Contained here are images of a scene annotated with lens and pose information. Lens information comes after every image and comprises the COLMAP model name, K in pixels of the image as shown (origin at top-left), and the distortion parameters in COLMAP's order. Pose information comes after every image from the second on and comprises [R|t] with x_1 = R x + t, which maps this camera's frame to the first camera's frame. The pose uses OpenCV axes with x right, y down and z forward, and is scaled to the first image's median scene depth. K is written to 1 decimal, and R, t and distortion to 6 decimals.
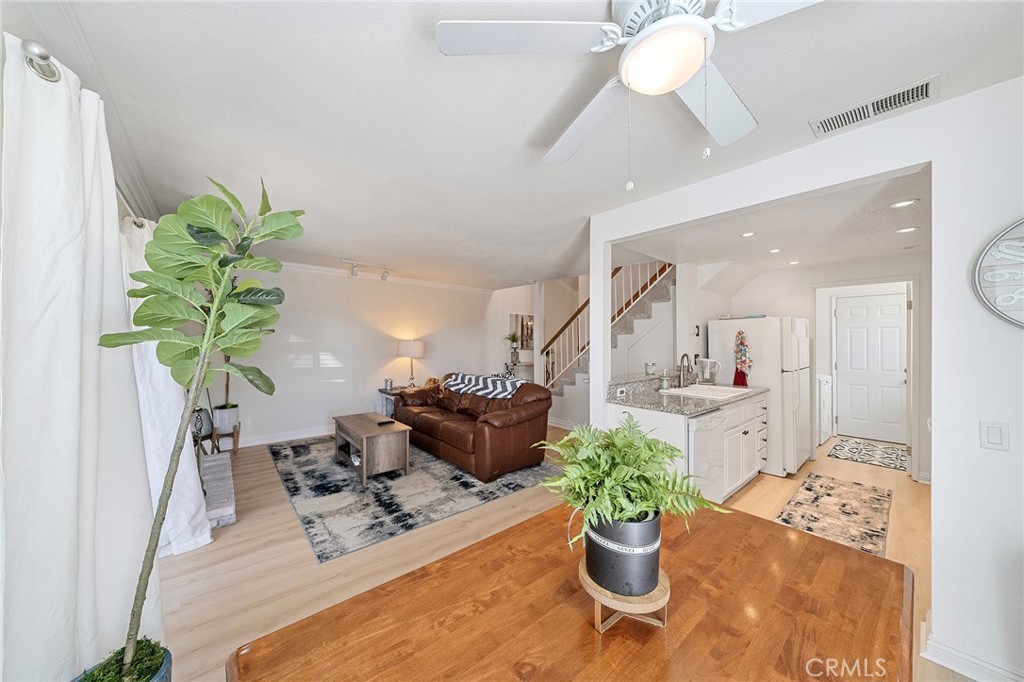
lens RADIAL K [[349.6, 0, 508.3], [0, 349.6, 341.9], [0, 0, 1]] dist [0.002058, 0.000107]
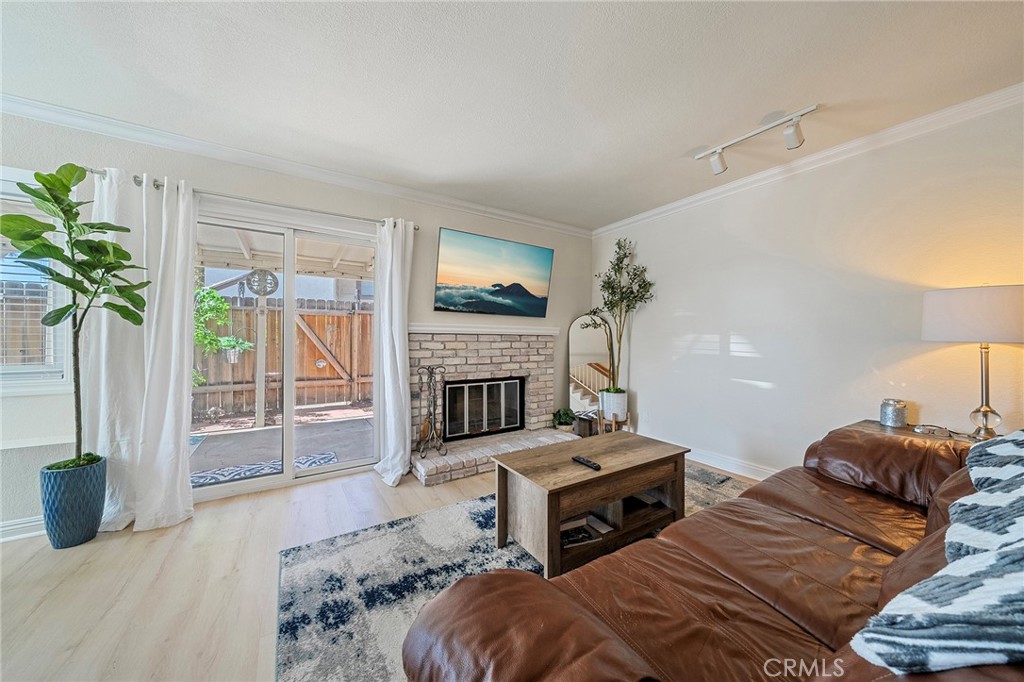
lens RADIAL K [[349.6, 0, 512.7], [0, 349.6, 342.5], [0, 0, 1]] dist [0.002058, 0.000107]
pose [[-0.134966, 0.008391, -0.990815, 0.177199], [-0.002984, 0.999956, 0.008874, 0.079137], [0.990846, 0.004154, -0.134935, 1.263301]]
